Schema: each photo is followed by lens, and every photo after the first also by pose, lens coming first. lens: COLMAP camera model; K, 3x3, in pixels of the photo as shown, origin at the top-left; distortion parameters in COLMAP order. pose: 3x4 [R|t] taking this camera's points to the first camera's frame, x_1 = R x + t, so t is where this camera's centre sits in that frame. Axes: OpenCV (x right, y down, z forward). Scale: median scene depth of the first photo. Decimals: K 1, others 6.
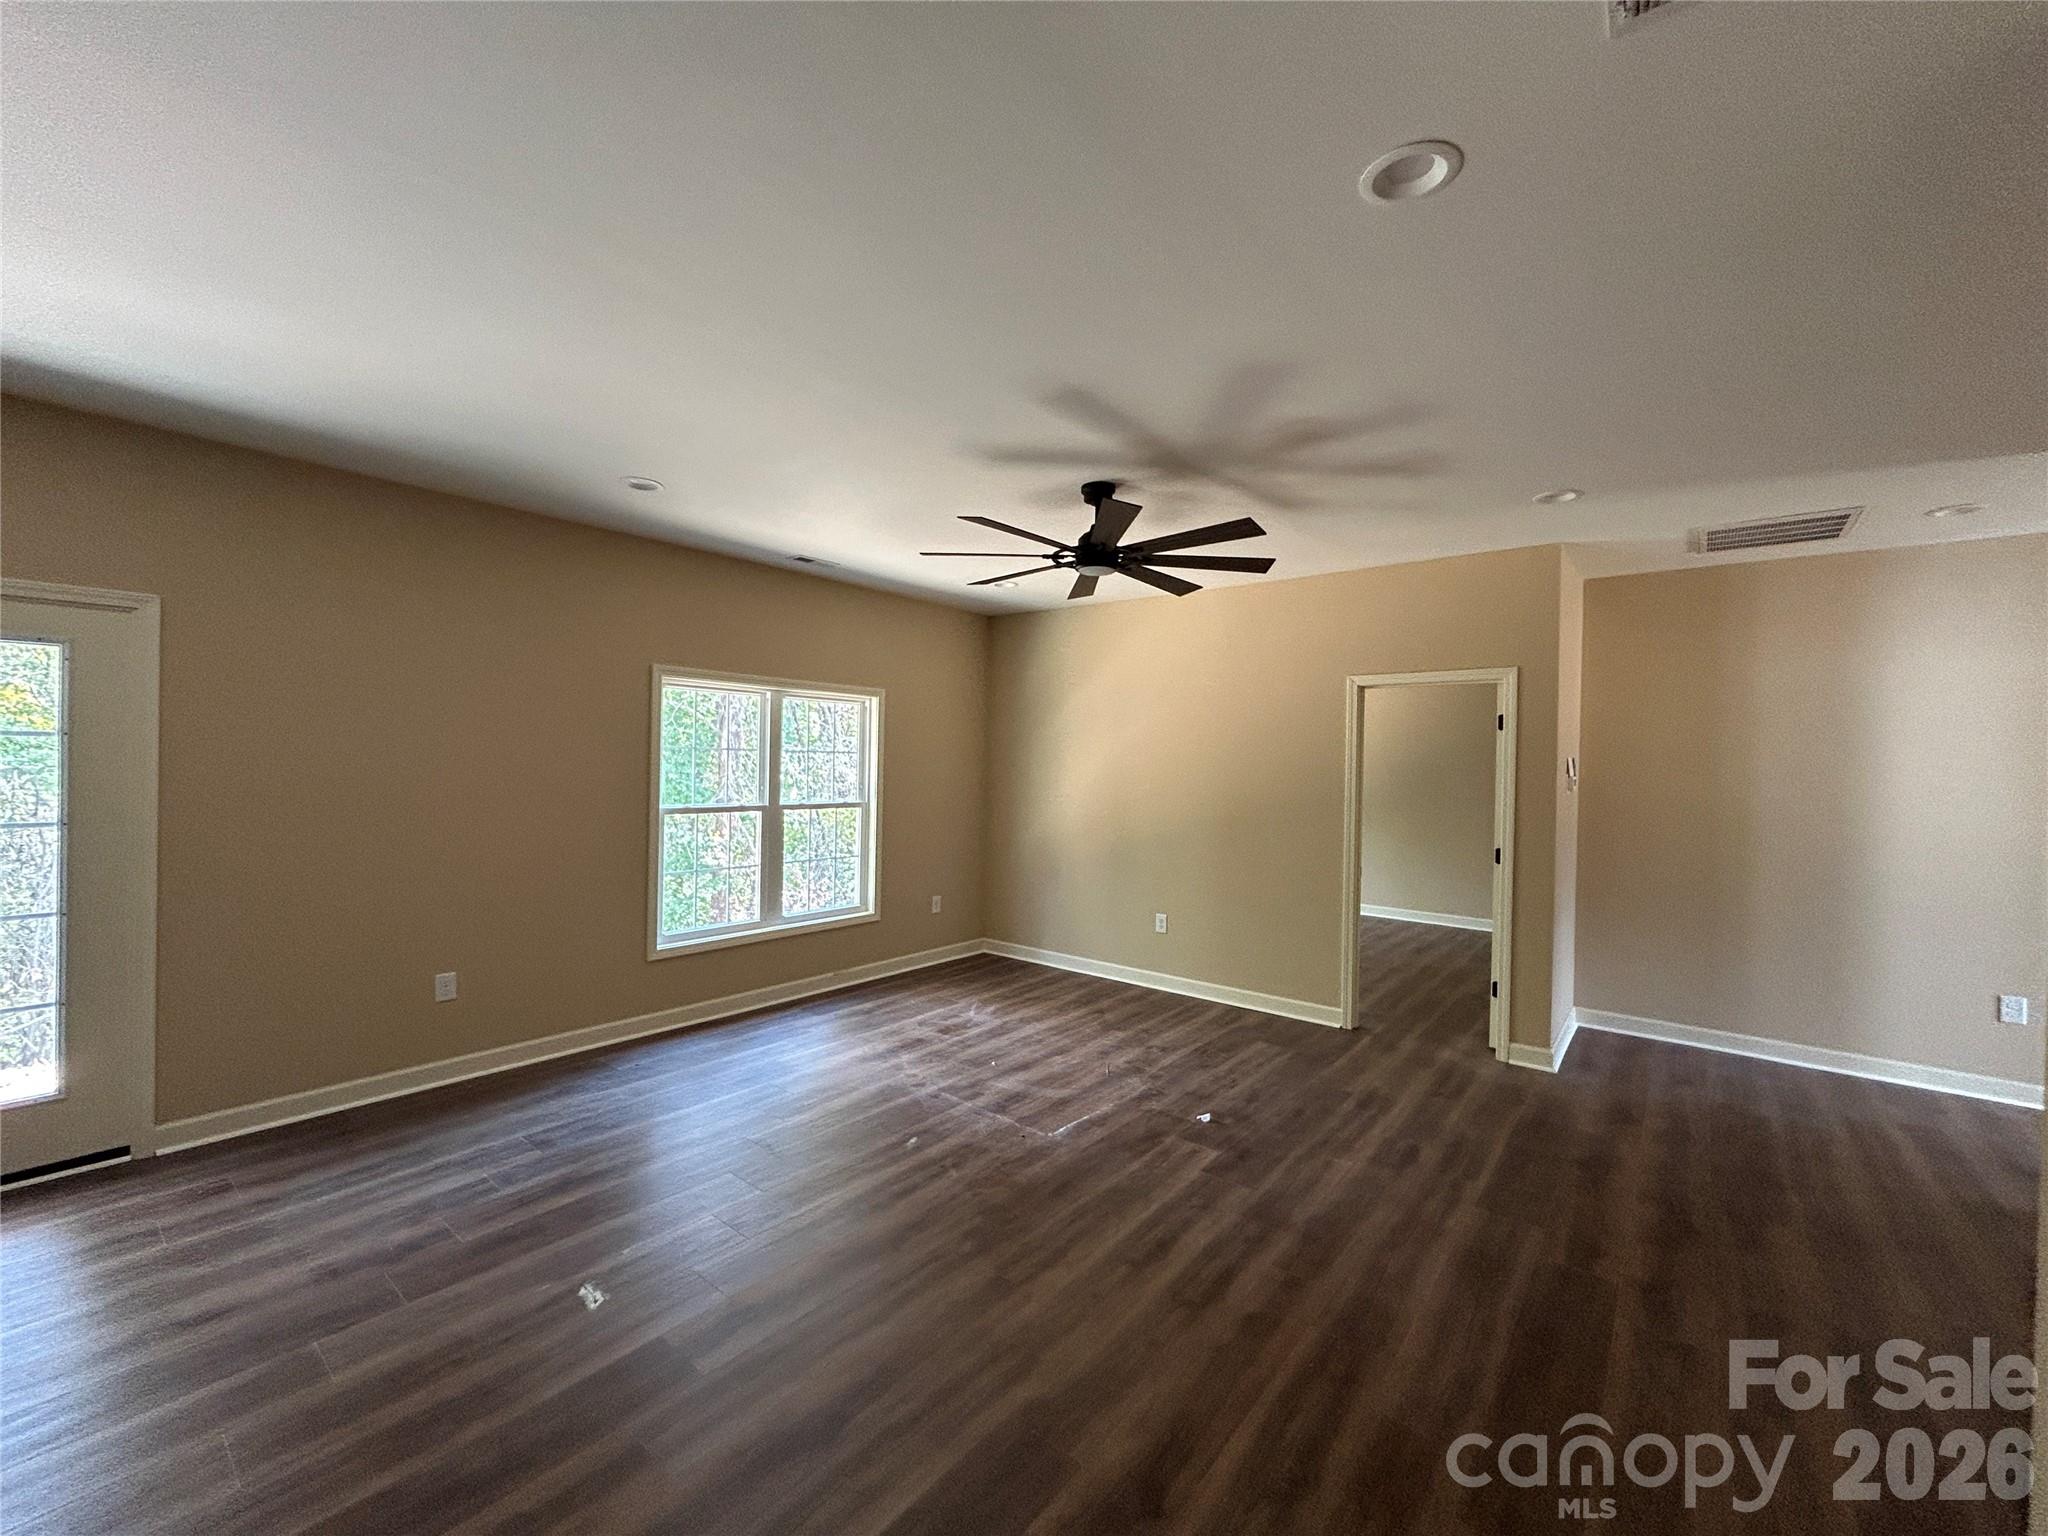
lens RADIAL K [[829.1, 0, 1021.2], [0, 829.1, 765.6], [0, 0, 1]] dist [-0.002227, 0.000751]
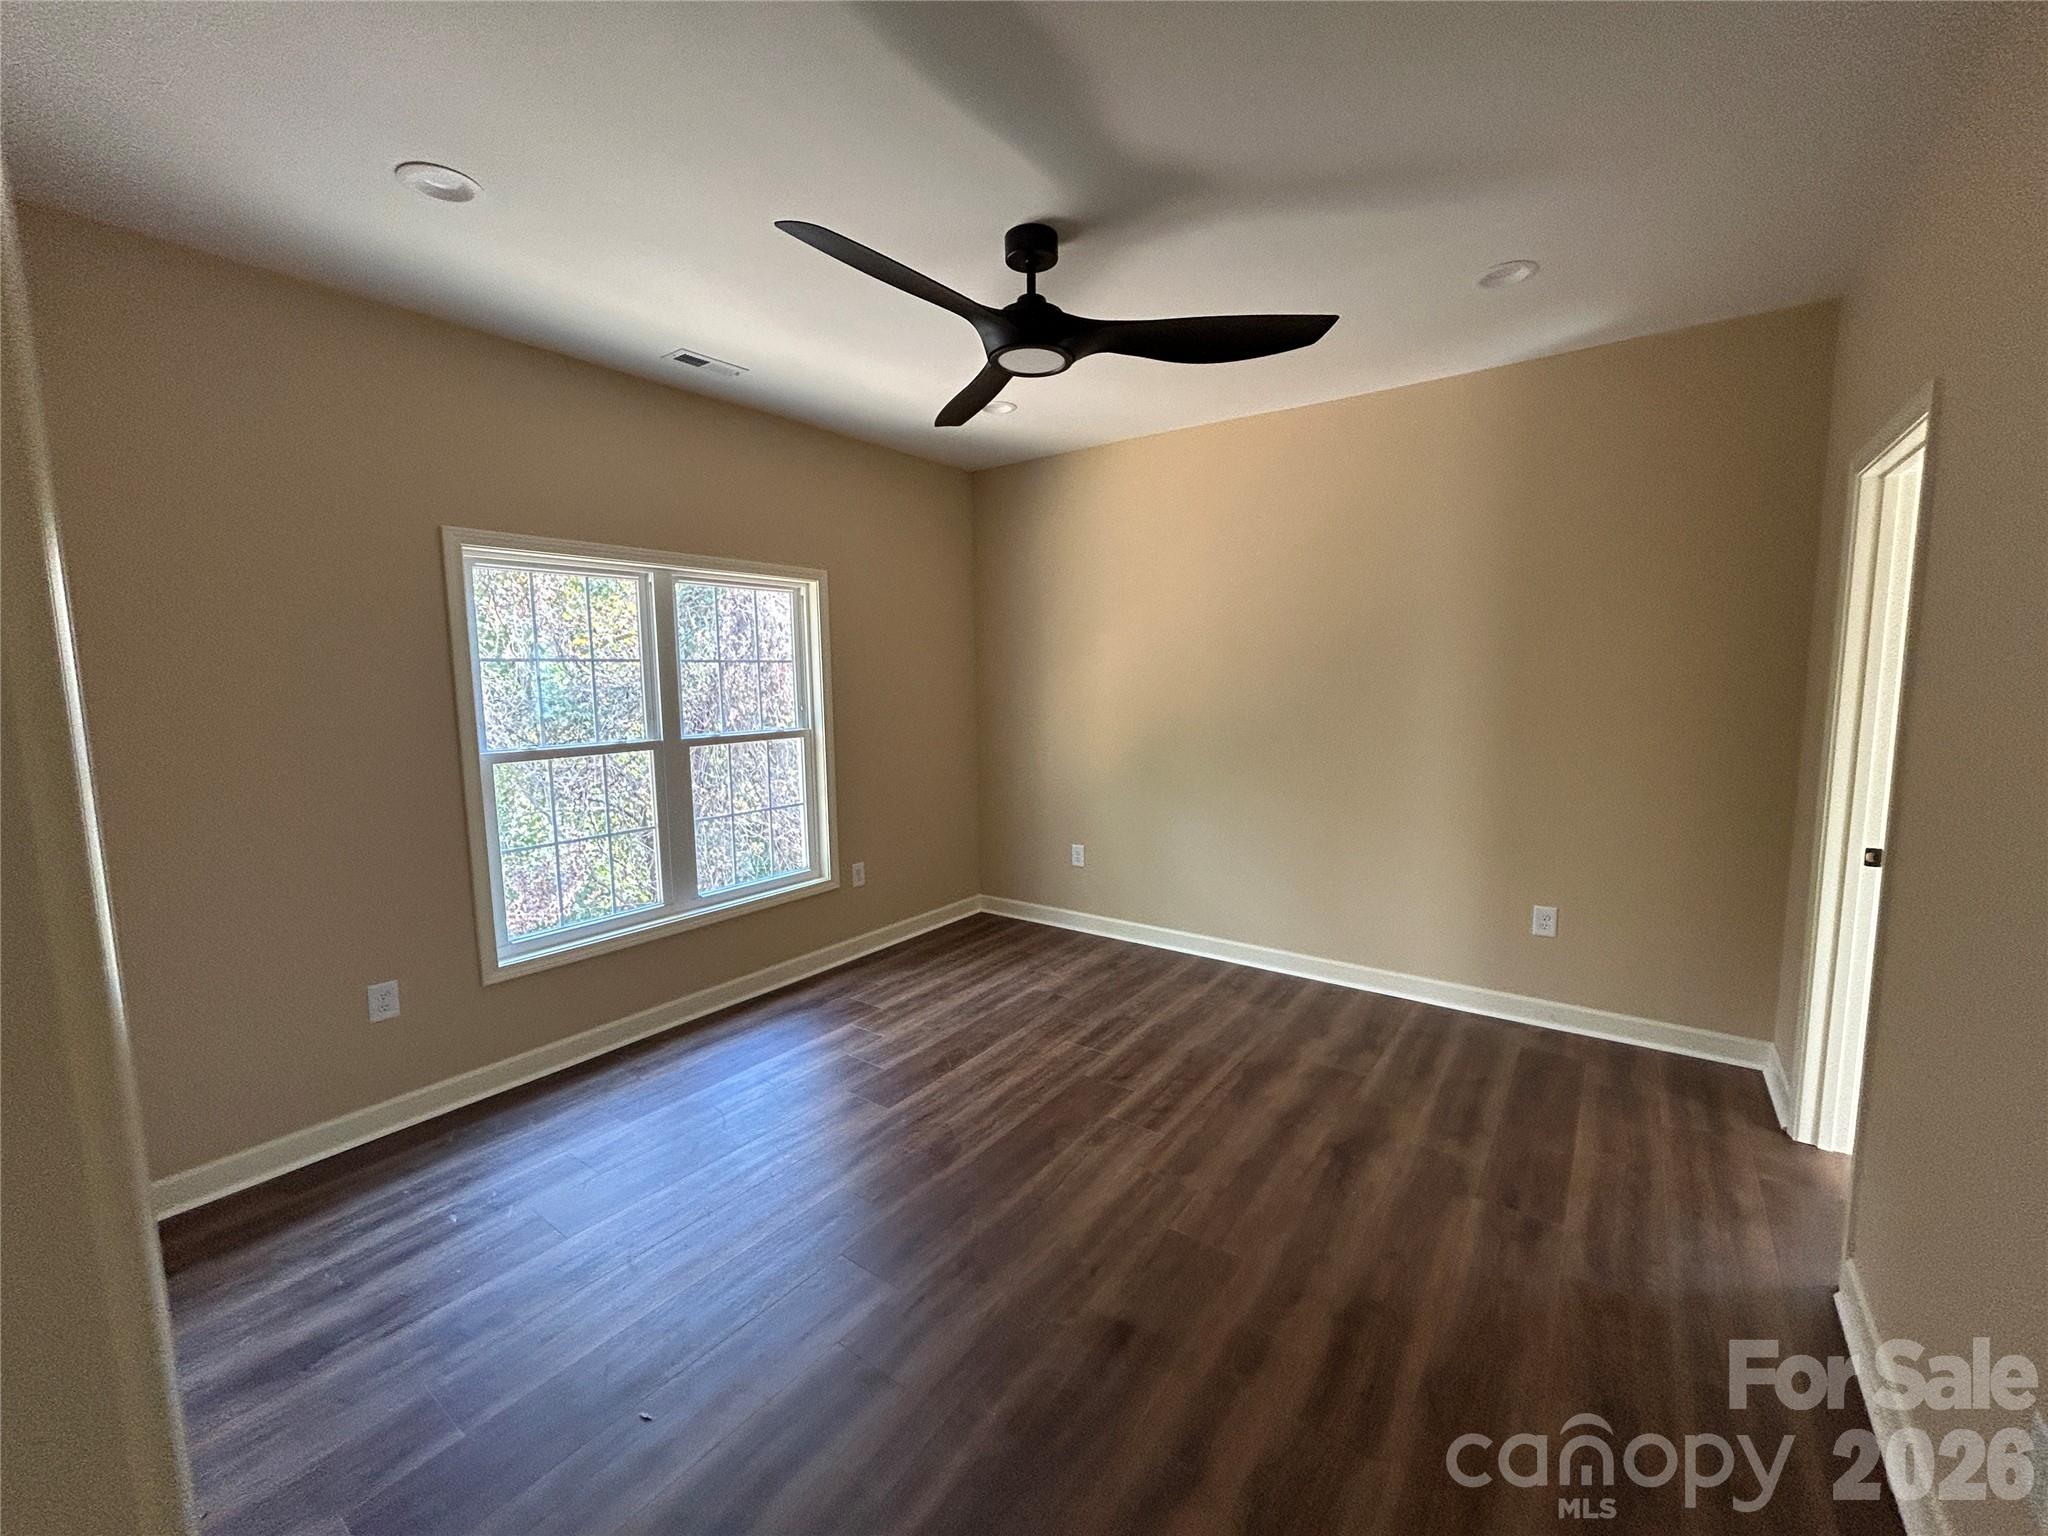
lens RADIAL K [[794.1, 0, 1002.2], [0, 794.1, 762.7], [0, 0, 1]] dist [-0.032797, 0.000011]
pose [[0.999115, -0.039177, 0.015278, -0.039577], [0.037378, 0.993858, 0.104160, 0.009270], [-0.019265, -0.103497, 0.994443, 0.385253]]
